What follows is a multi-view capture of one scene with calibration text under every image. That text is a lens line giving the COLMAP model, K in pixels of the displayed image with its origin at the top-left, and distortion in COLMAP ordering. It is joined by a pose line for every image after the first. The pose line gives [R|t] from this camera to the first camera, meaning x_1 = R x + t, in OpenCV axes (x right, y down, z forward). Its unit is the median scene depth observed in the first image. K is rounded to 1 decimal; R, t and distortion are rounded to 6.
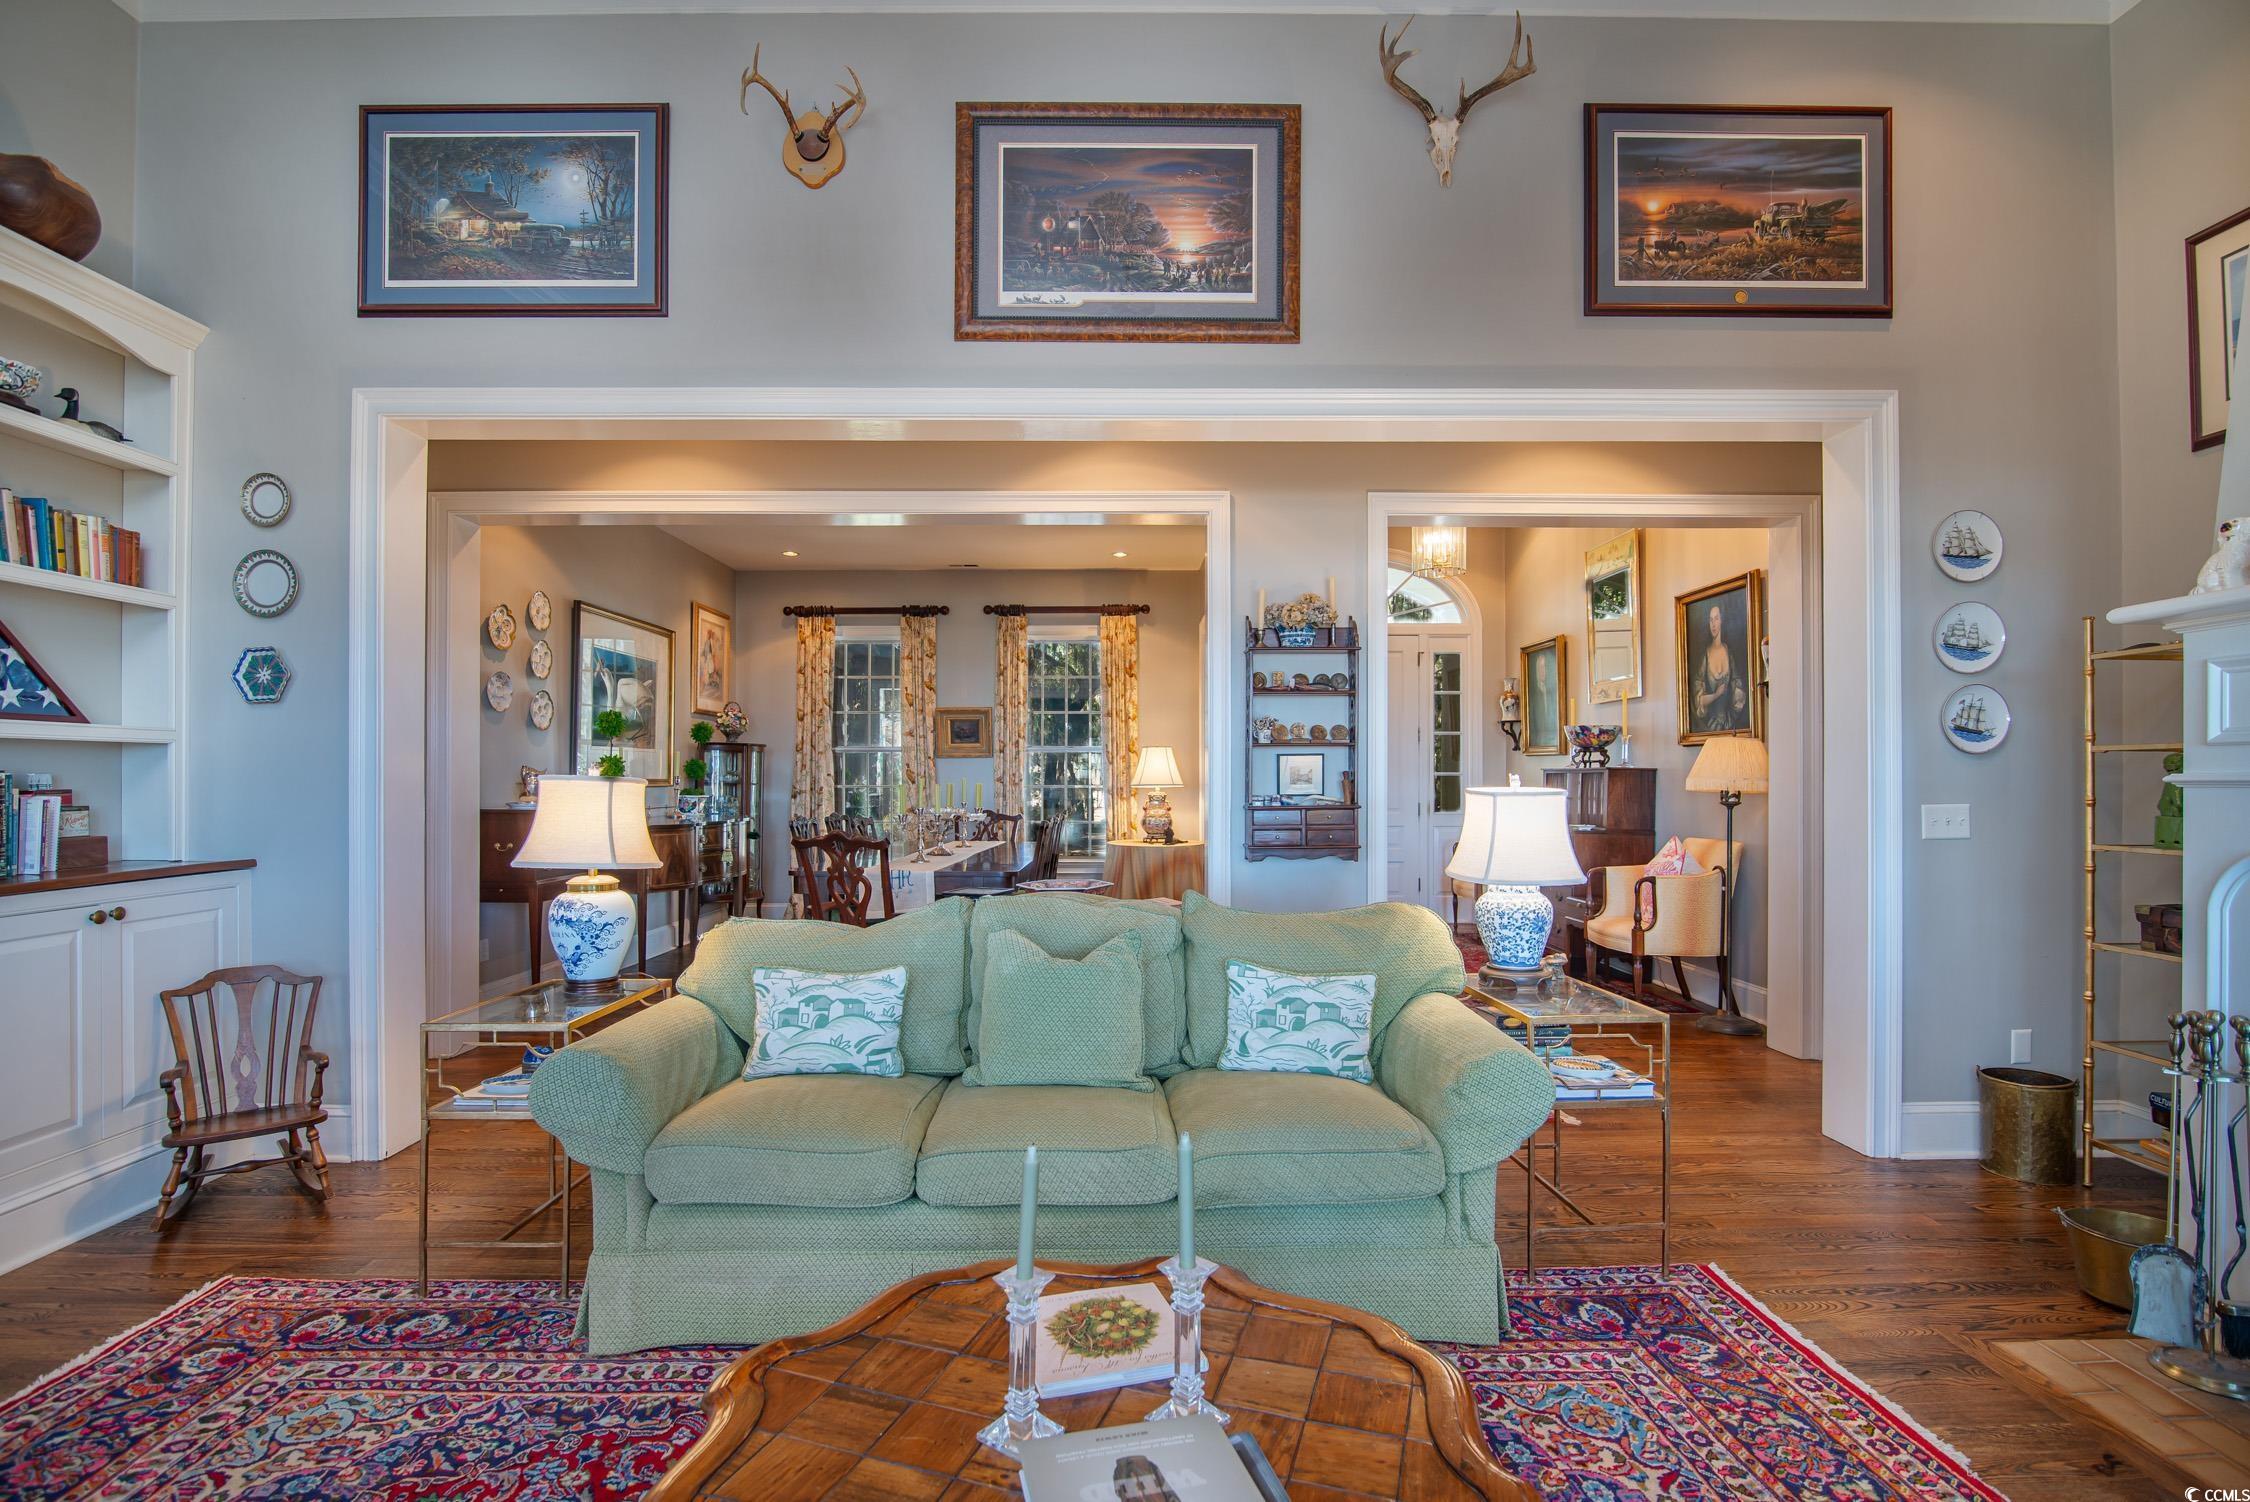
lens RADIAL K [[1079.5, 0, 1132.0], [0, 1079.5, 771.0], [0, 0, 1]] dist [-0.020014, -0.000835]
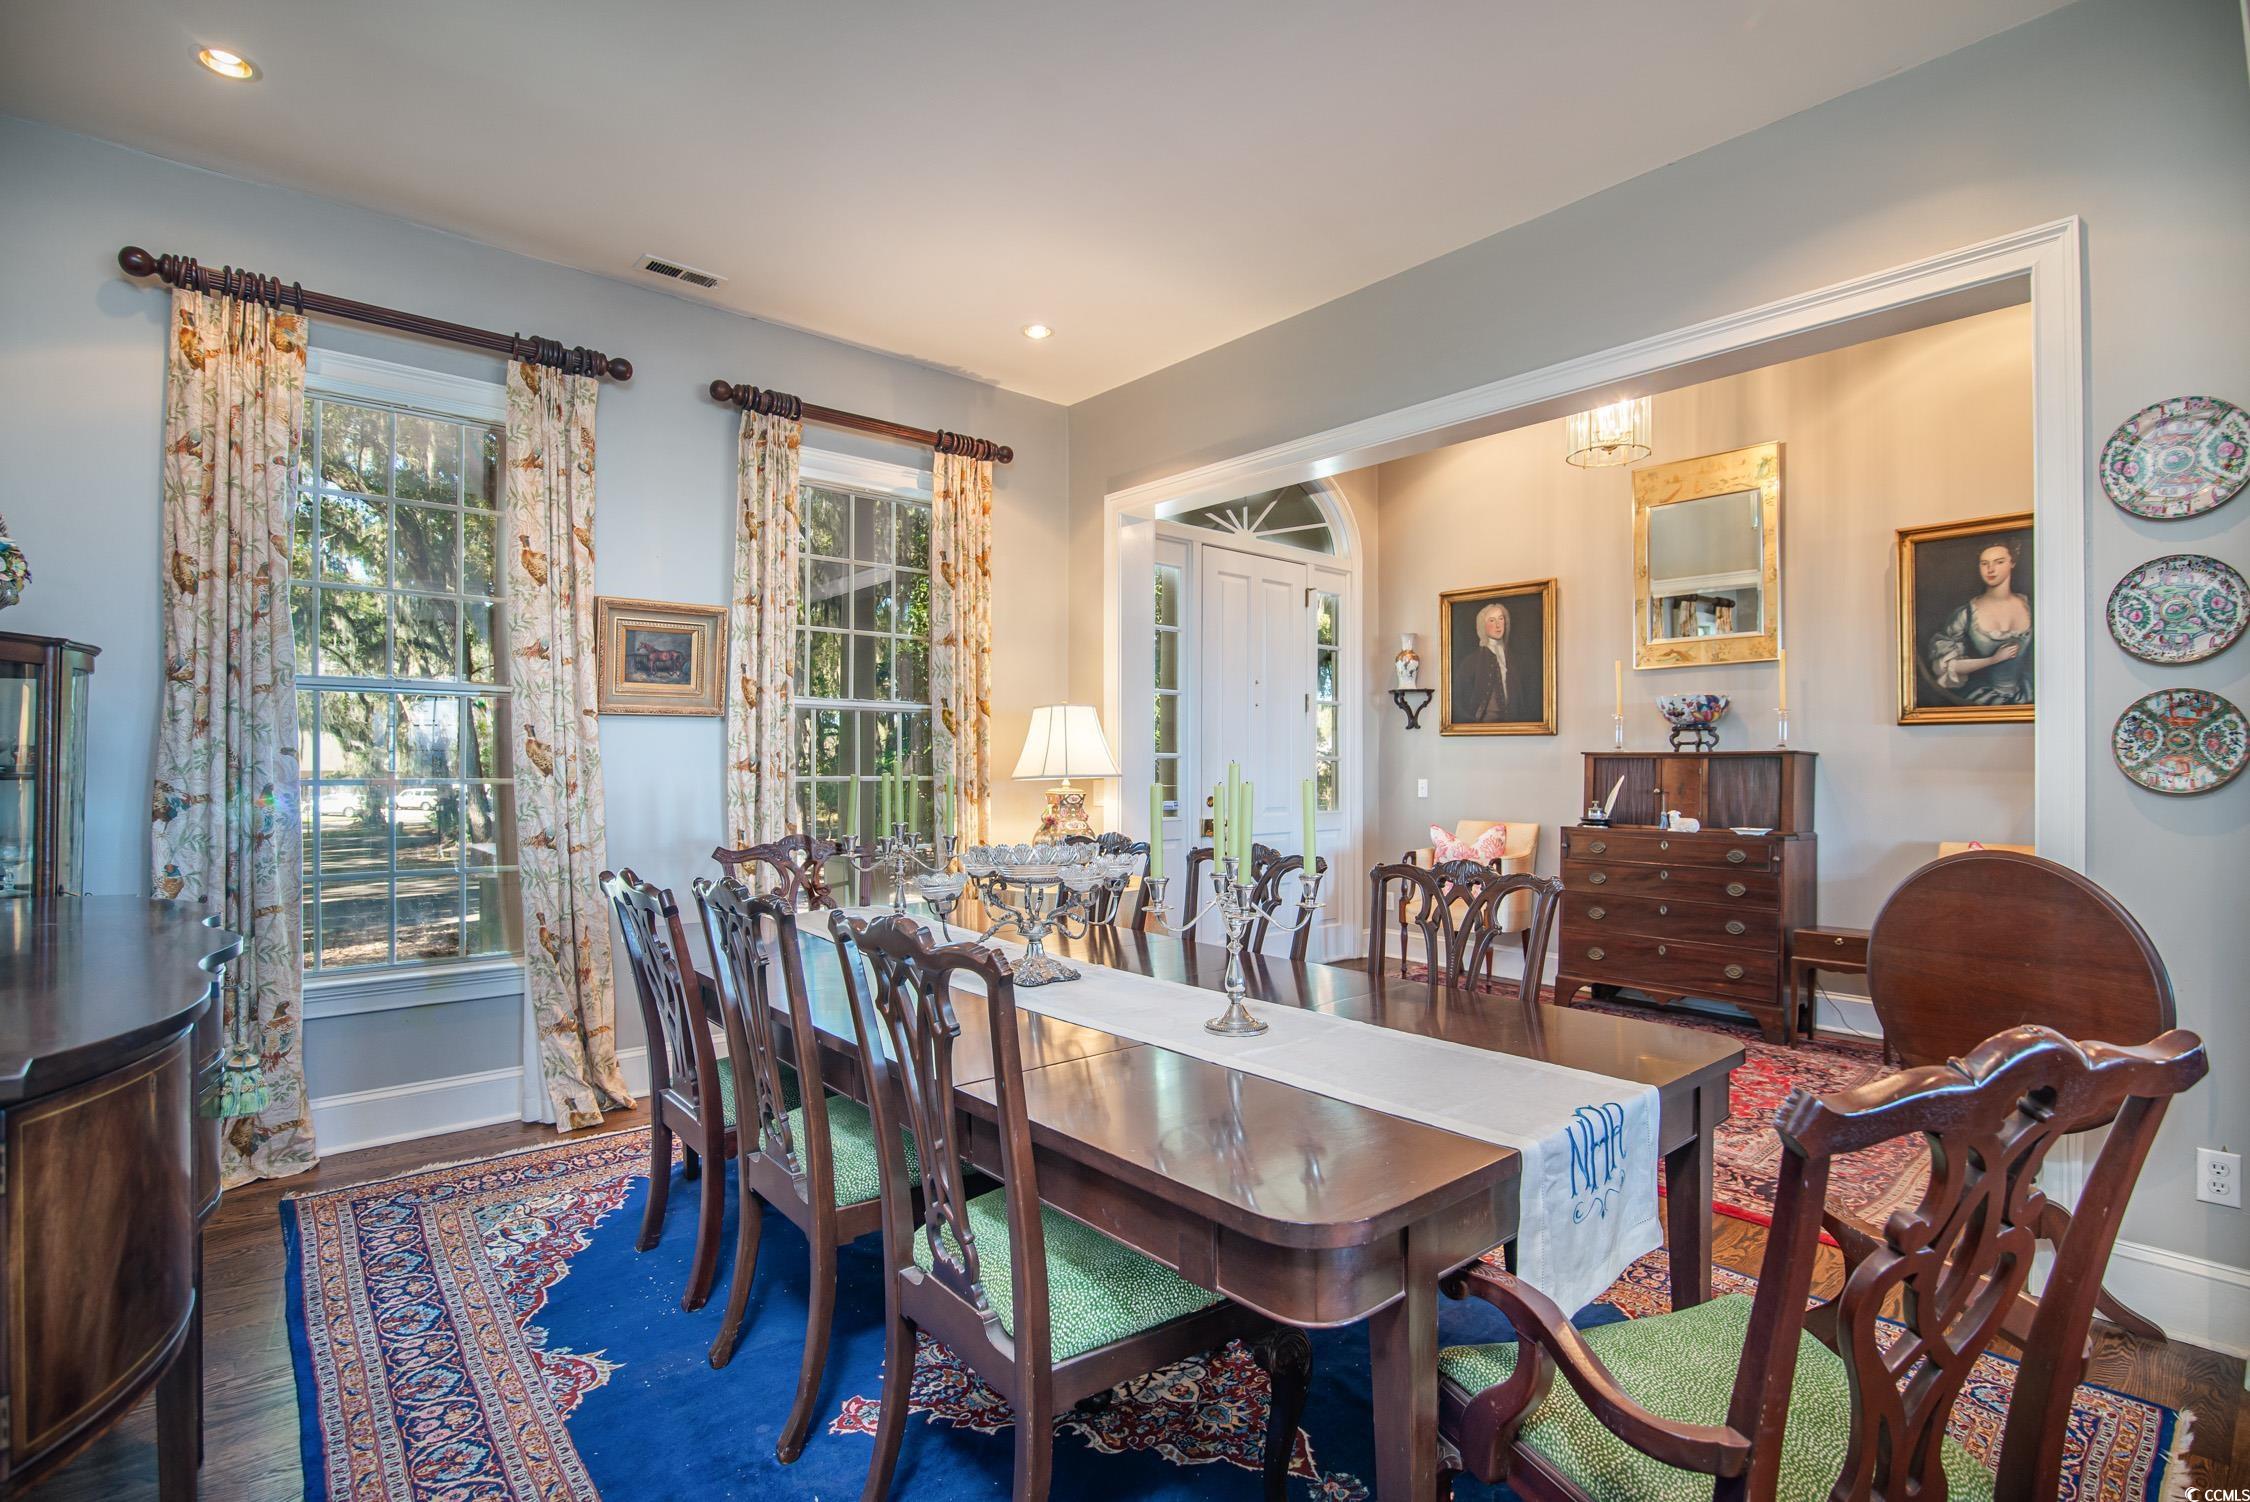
lens RADIAL K [[1079.5, 0, 1132.0], [0, 1079.5, 771.0], [0, 0, 1]] dist [-0.020014, -0.000835]
pose [[0.762384, -0.000382, 0.647125, -0.295055], [-0.006325, 0.999948, 0.008042, 0.005830], [-0.647094, -0.010224, 0.762341, 0.543581]]
